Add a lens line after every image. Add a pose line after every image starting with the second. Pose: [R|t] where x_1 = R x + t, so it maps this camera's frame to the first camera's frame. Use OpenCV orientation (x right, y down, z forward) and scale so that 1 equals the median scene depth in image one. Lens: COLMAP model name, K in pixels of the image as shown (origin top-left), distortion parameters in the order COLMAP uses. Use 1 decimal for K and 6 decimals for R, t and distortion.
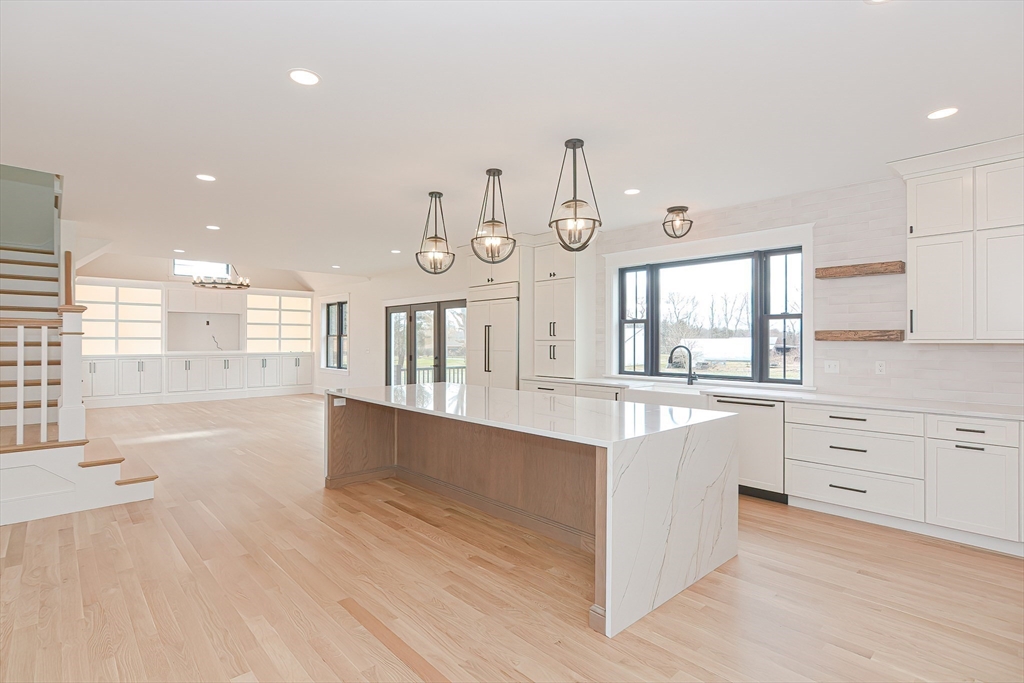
lens RADIAL K [[501.4, 0, 507.9], [0, 501.4, 342.7], [0, 0, 1]] dist [-0.021966, 0.009973]
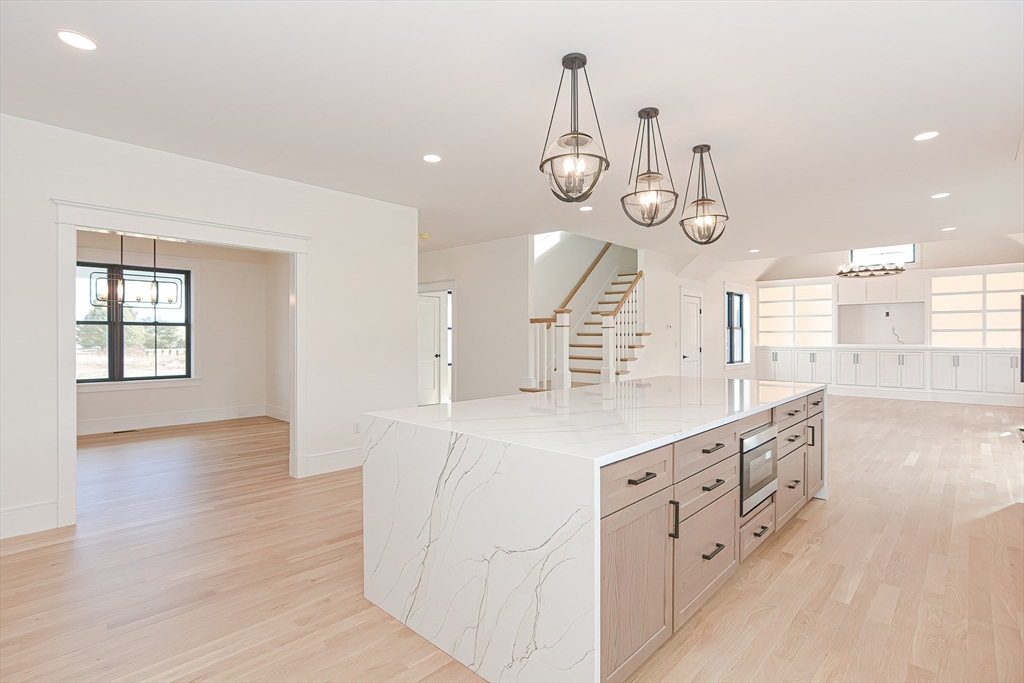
lens RADIAL K [[497.7, 0, 512.0], [0, 497.7, 341.5], [0, 0, 1]] dist [-0.021006, 0.009229]
pose [[0.075146, 0.005409, -0.997158, 0.576871], [-0.002216, 0.999984, 0.005258, 0.017617], [0.997170, 0.001814, 0.075156, 0.554371]]
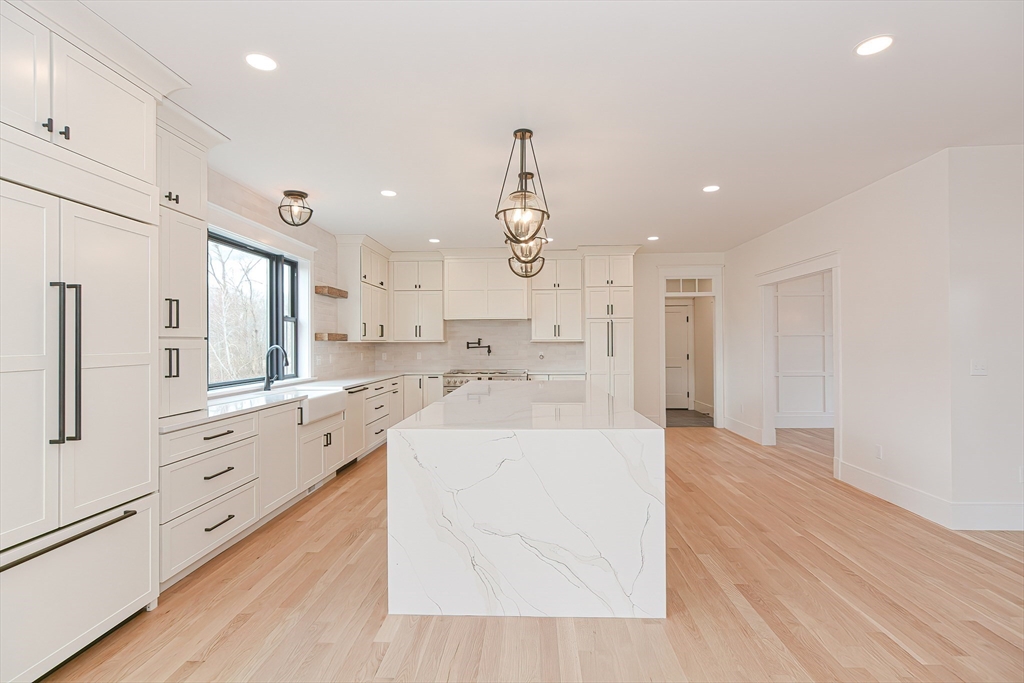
lens RADIAL K [[497.7, 0, 512.0], [0, 497.7, 341.5], [0, 0, 1]] dist [-0.021006, 0.009229]
pose [[-0.705851, 0.004386, 0.708347, -0.564748], [0.006723, 0.999977, 0.000508, 0.001111], [-0.708329, 0.005120, -0.705864, 1.344718]]
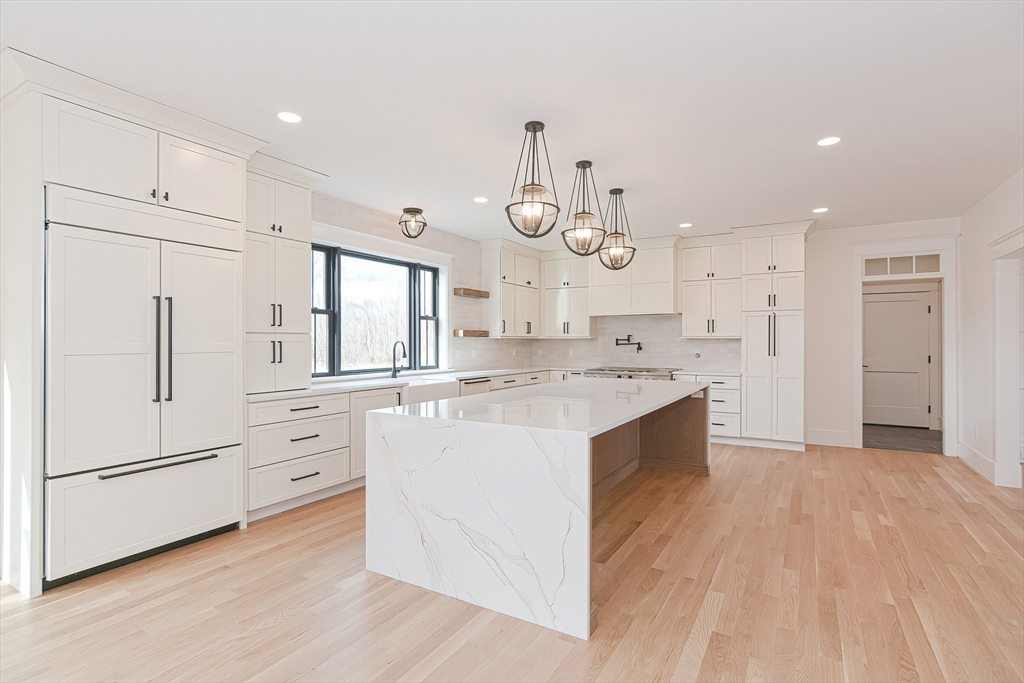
lens RADIAL K [[501.4, 0, 507.9], [0, 501.4, 342.7], [0, 0, 1]] dist [-0.021966, 0.009973]
pose [[-0.284041, -0.003826, 0.958804, -0.724138], [0.003202, 0.999983, 0.004939, 0.006409], [-0.958807, 0.004473, -0.284024, 1.098845]]
